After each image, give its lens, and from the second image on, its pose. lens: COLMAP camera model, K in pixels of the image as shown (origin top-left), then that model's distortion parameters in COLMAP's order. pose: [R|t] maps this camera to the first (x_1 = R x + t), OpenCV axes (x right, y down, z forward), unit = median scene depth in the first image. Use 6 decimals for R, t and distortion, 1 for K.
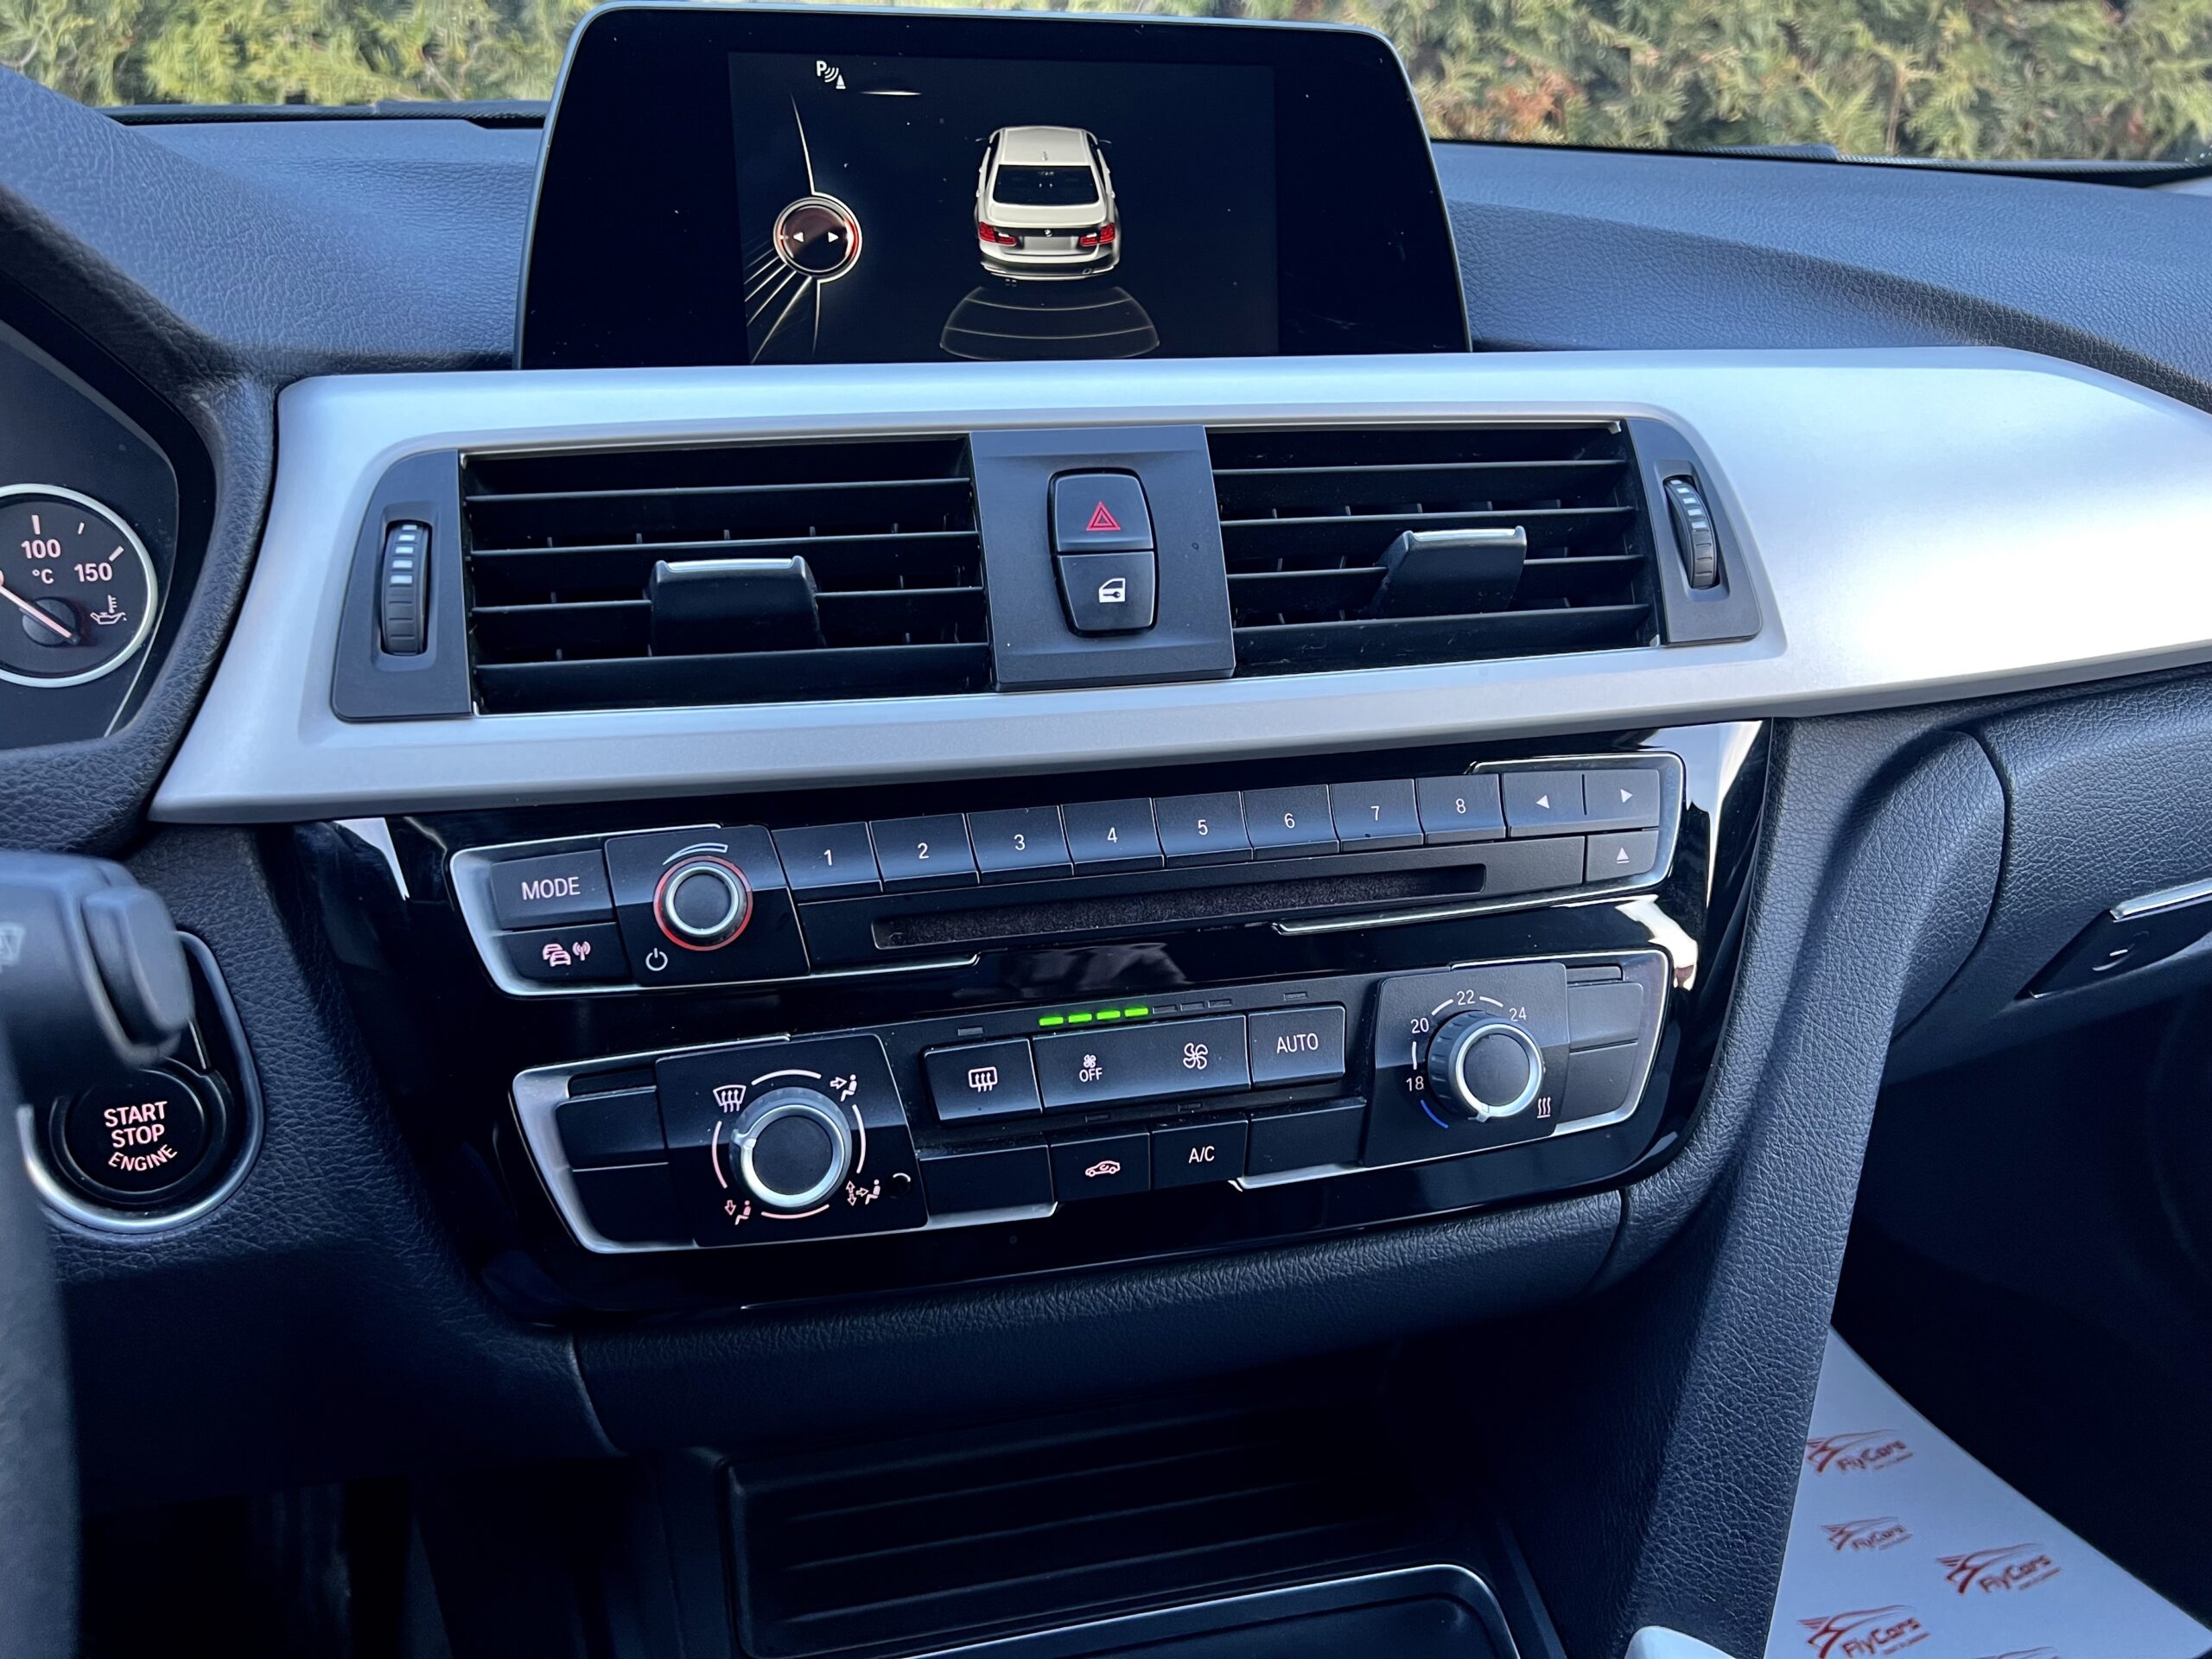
lens RADIAL K [[1658.1, 0, 1105.0], [0, 1658.1, 789.2], [0, 0, 1]] dist [0.056580, -0.058555]
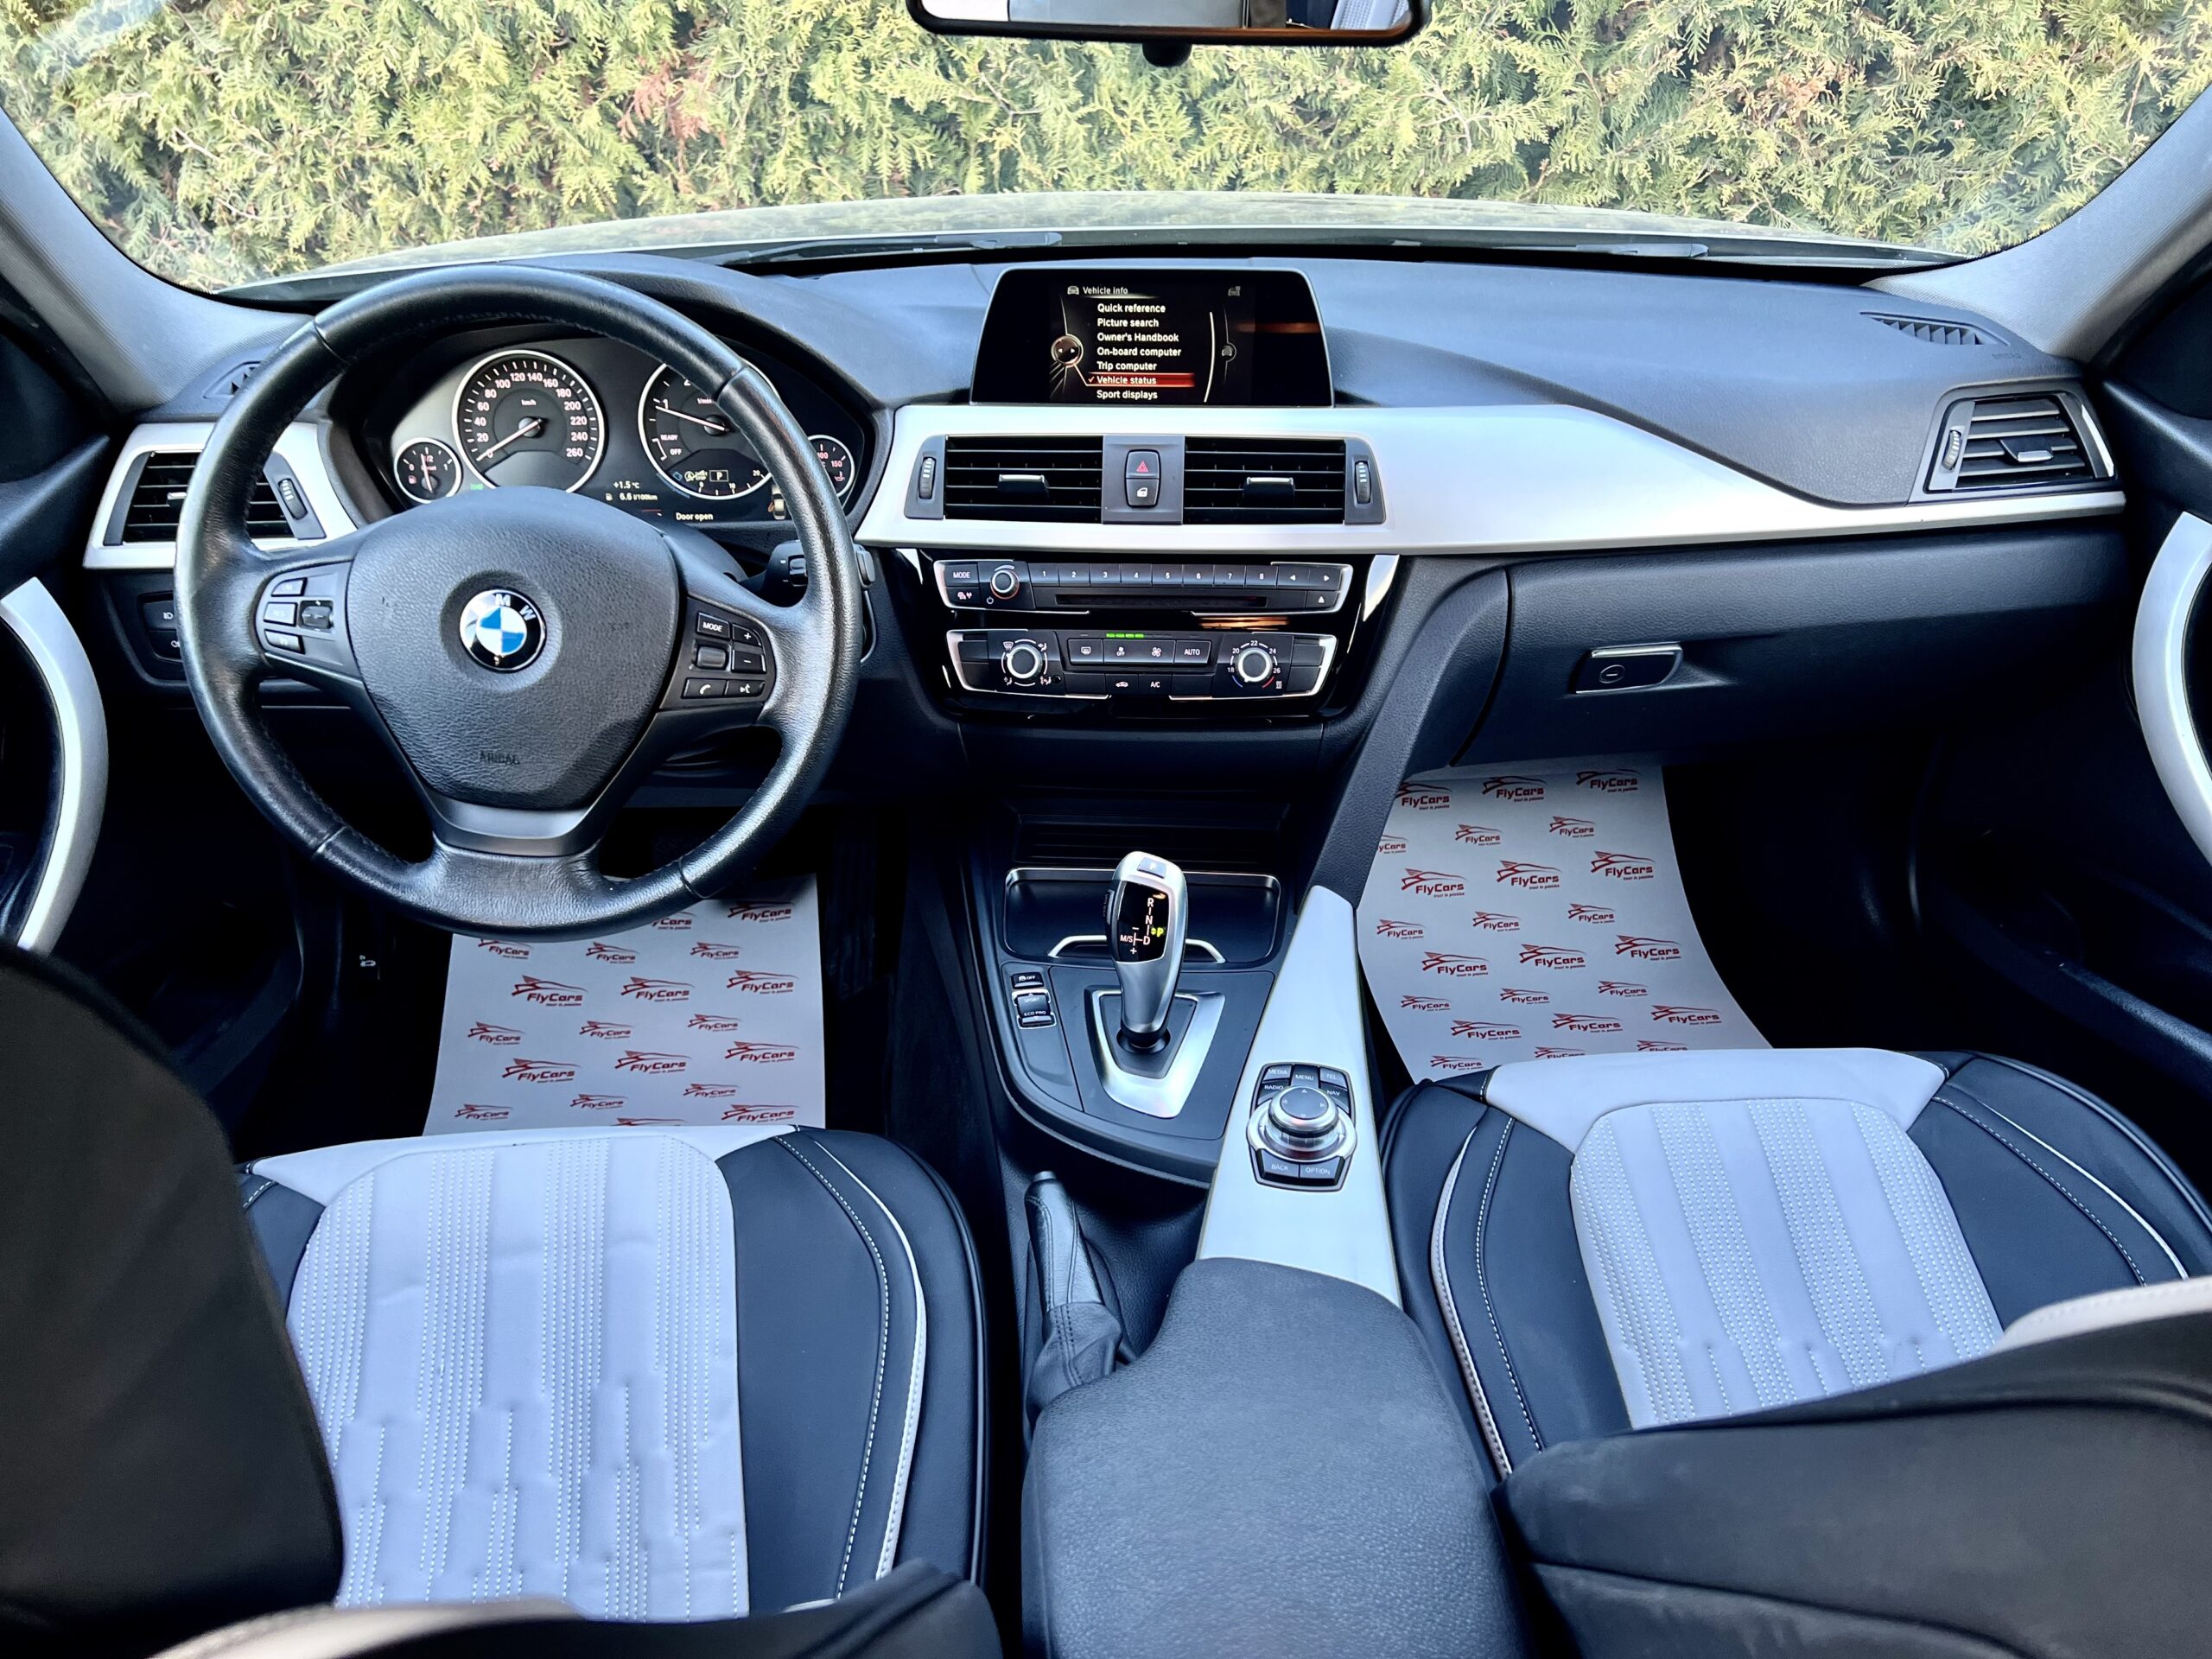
lens RADIAL K [[1674.4, 0, 1102.2], [0, 1674.4, 886.3], [0, 0, 1]] dist [0.118252, -0.130828]
pose [[0.951396, 0.129547, -0.279397, 0.789899], [-0.089464, 0.984358, 0.151775, 0.114131], [0.294689, -0.119402, 0.948104, -1.798674]]
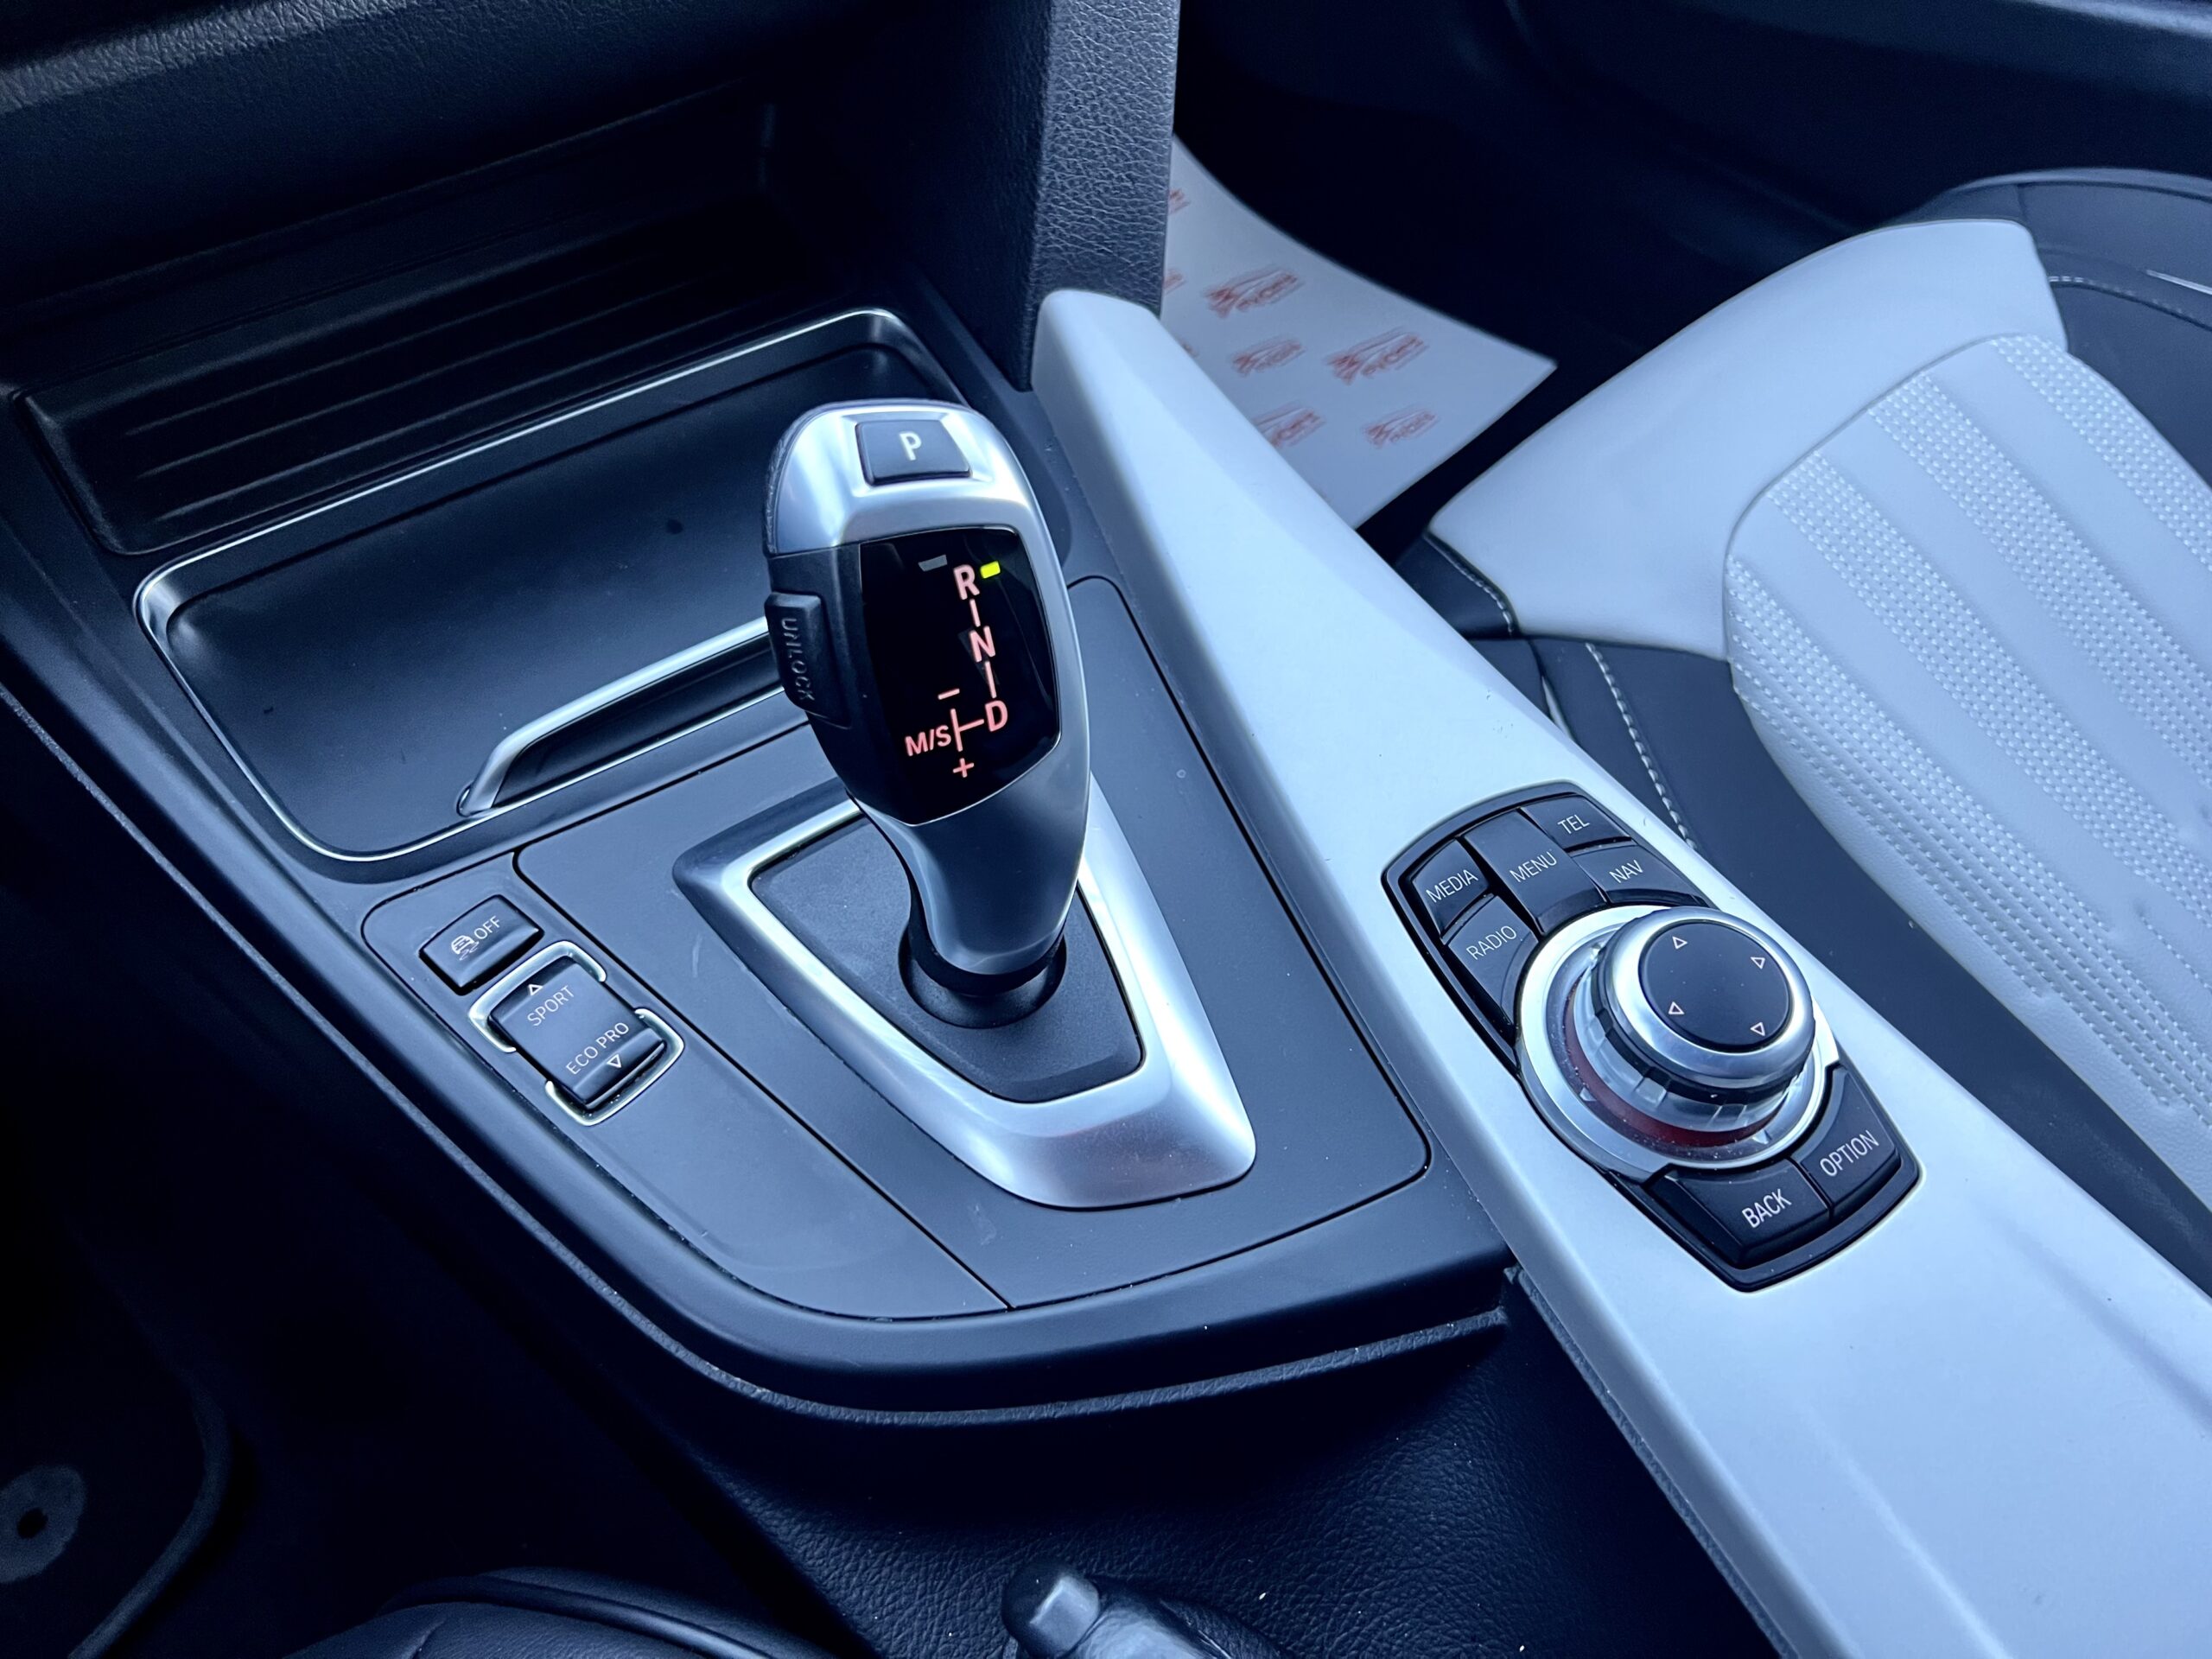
lens RADIAL K [[1694.8, 0, 1106.0], [0, 1694.8, 829.5], [0, 0, 1]] dist [-0.011945, -0.006161]
pose [[0.925048, -0.295748, 0.238369, 0.015763], [0.137586, 0.845797, 0.515459, 0.261471], [-0.354058, -0.444028, 0.823093, 0.010022]]
